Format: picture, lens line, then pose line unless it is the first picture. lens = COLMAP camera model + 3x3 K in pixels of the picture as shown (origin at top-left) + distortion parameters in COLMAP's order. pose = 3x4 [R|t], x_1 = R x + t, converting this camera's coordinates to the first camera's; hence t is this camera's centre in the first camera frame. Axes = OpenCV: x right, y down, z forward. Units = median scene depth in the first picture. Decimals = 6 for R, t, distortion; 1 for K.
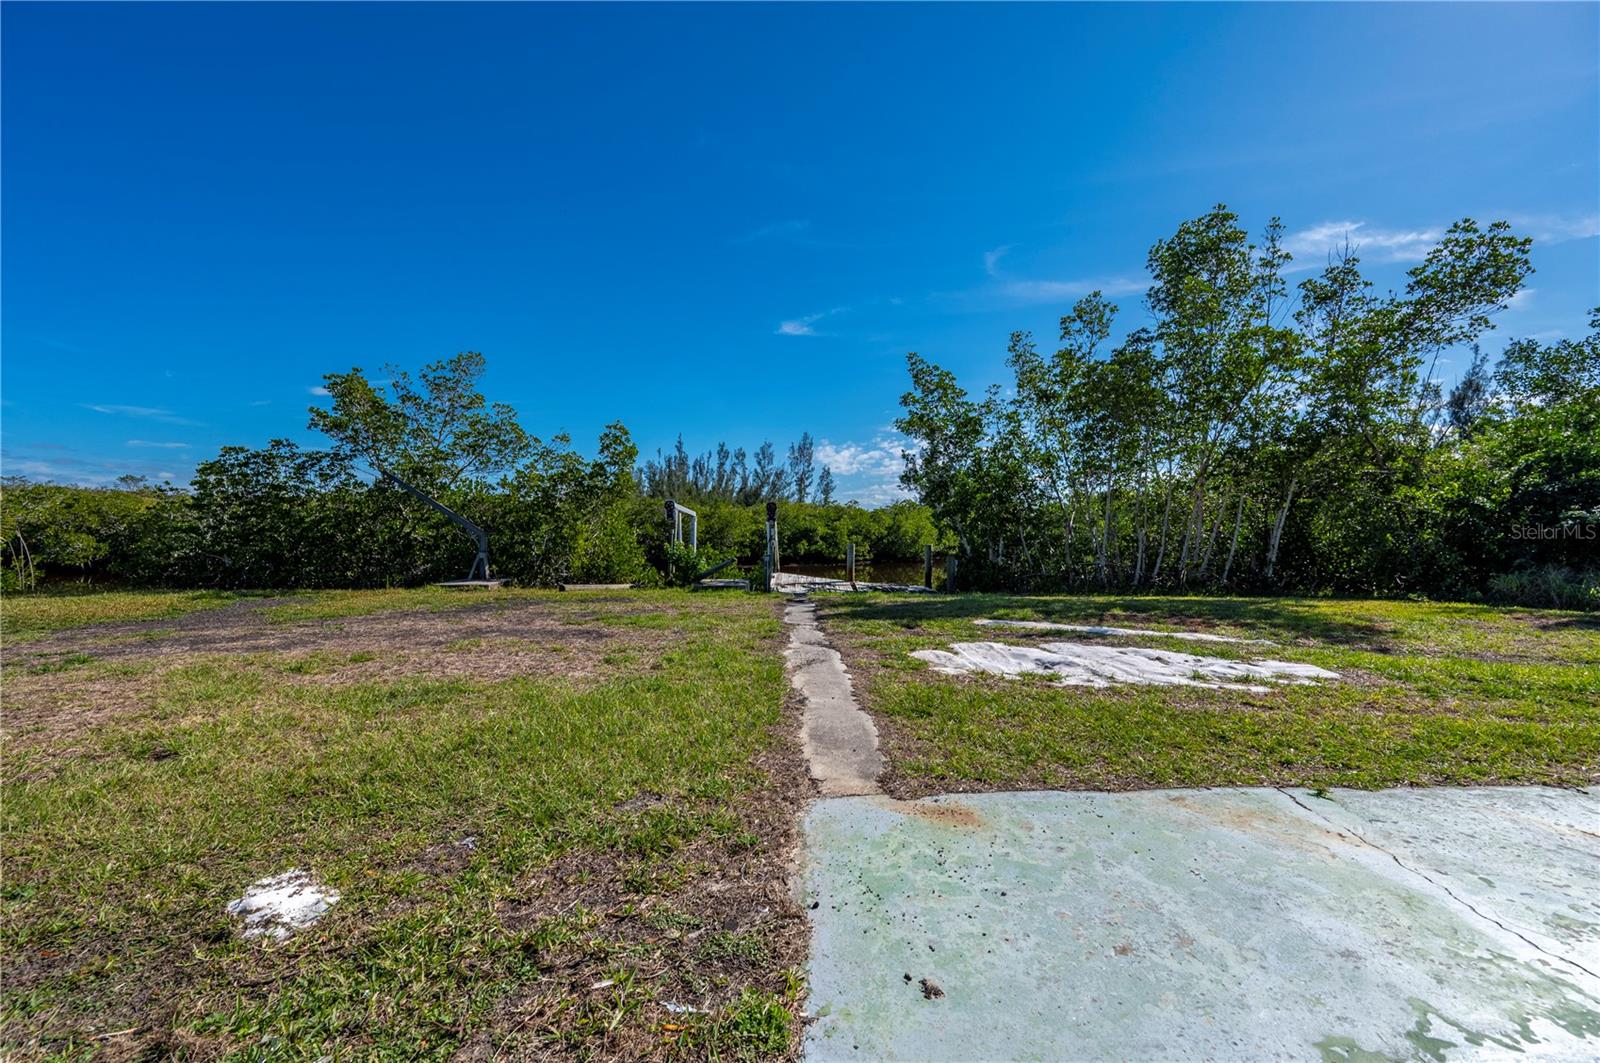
lens RADIAL K [[632.9, 0, 798.5], [0, 632.9, 535.8], [0, 0, 1]] dist [0.000316, -0.000022]
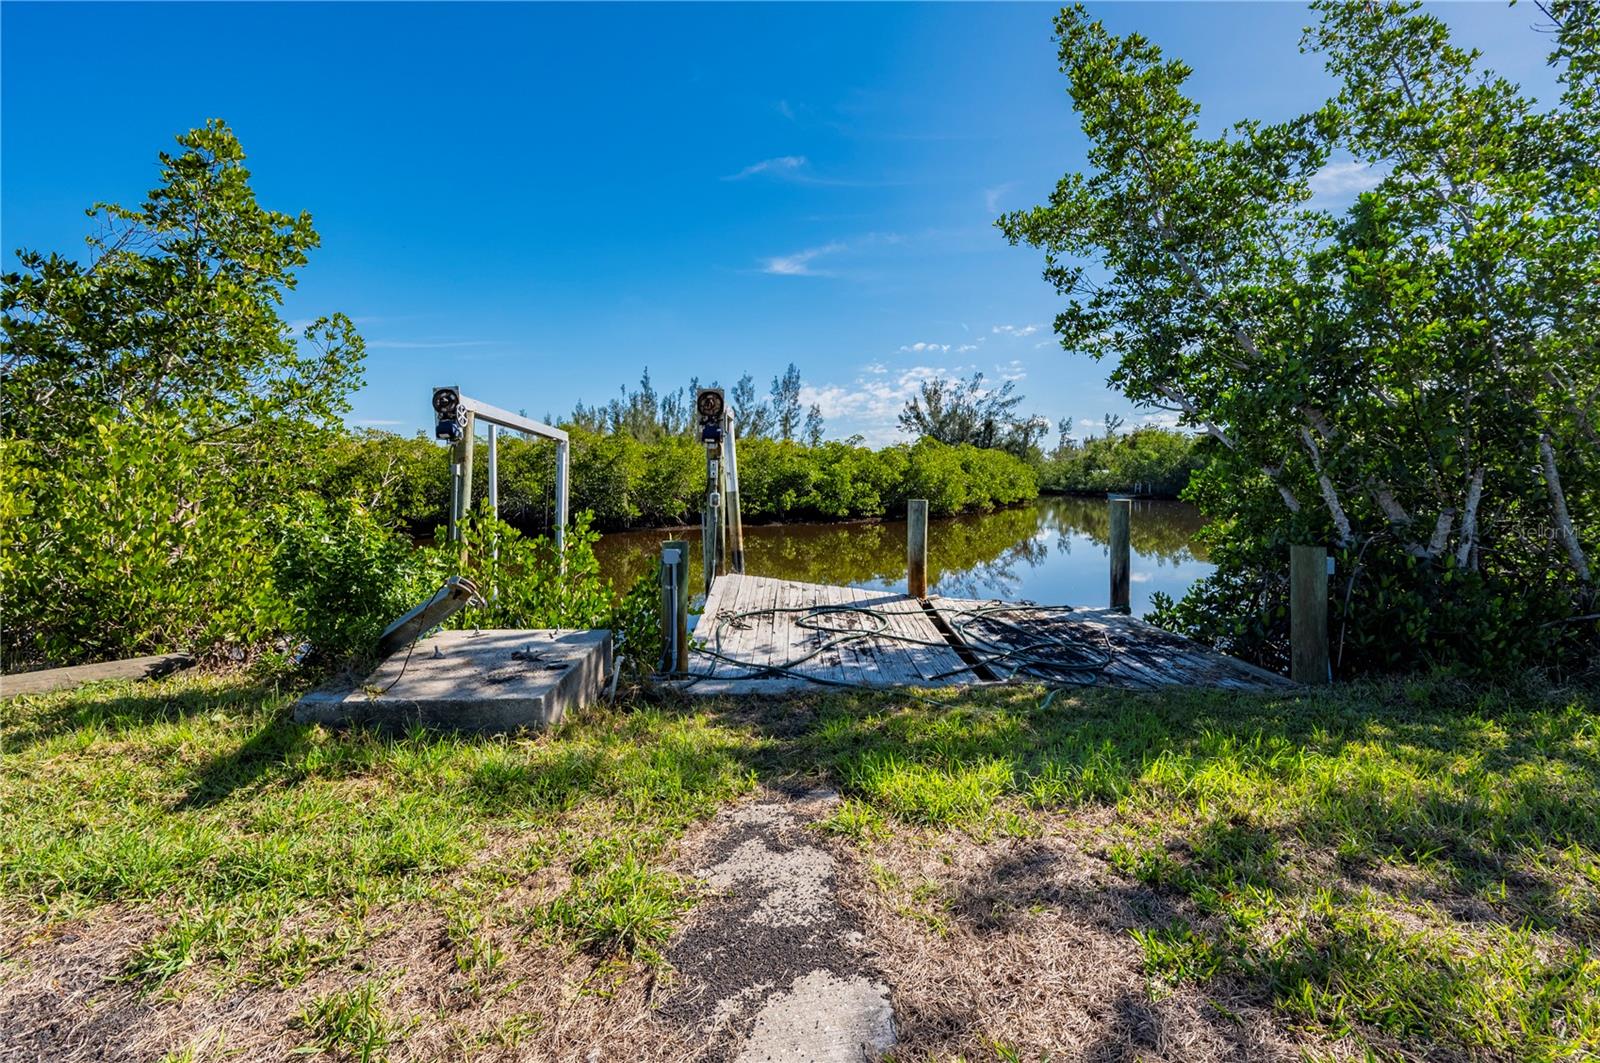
lens RADIAL K [[632.9, 0, 798.5], [0, 632.9, 535.8], [0, 0, 1]] dist [0.000316, -0.000022]
pose [[0.999715, -0.008192, 0.022421, 0.000290], [0.006372, 0.996768, 0.080077, 0.000759], [-0.023005, -0.079911, 0.996537, 0.127312]]
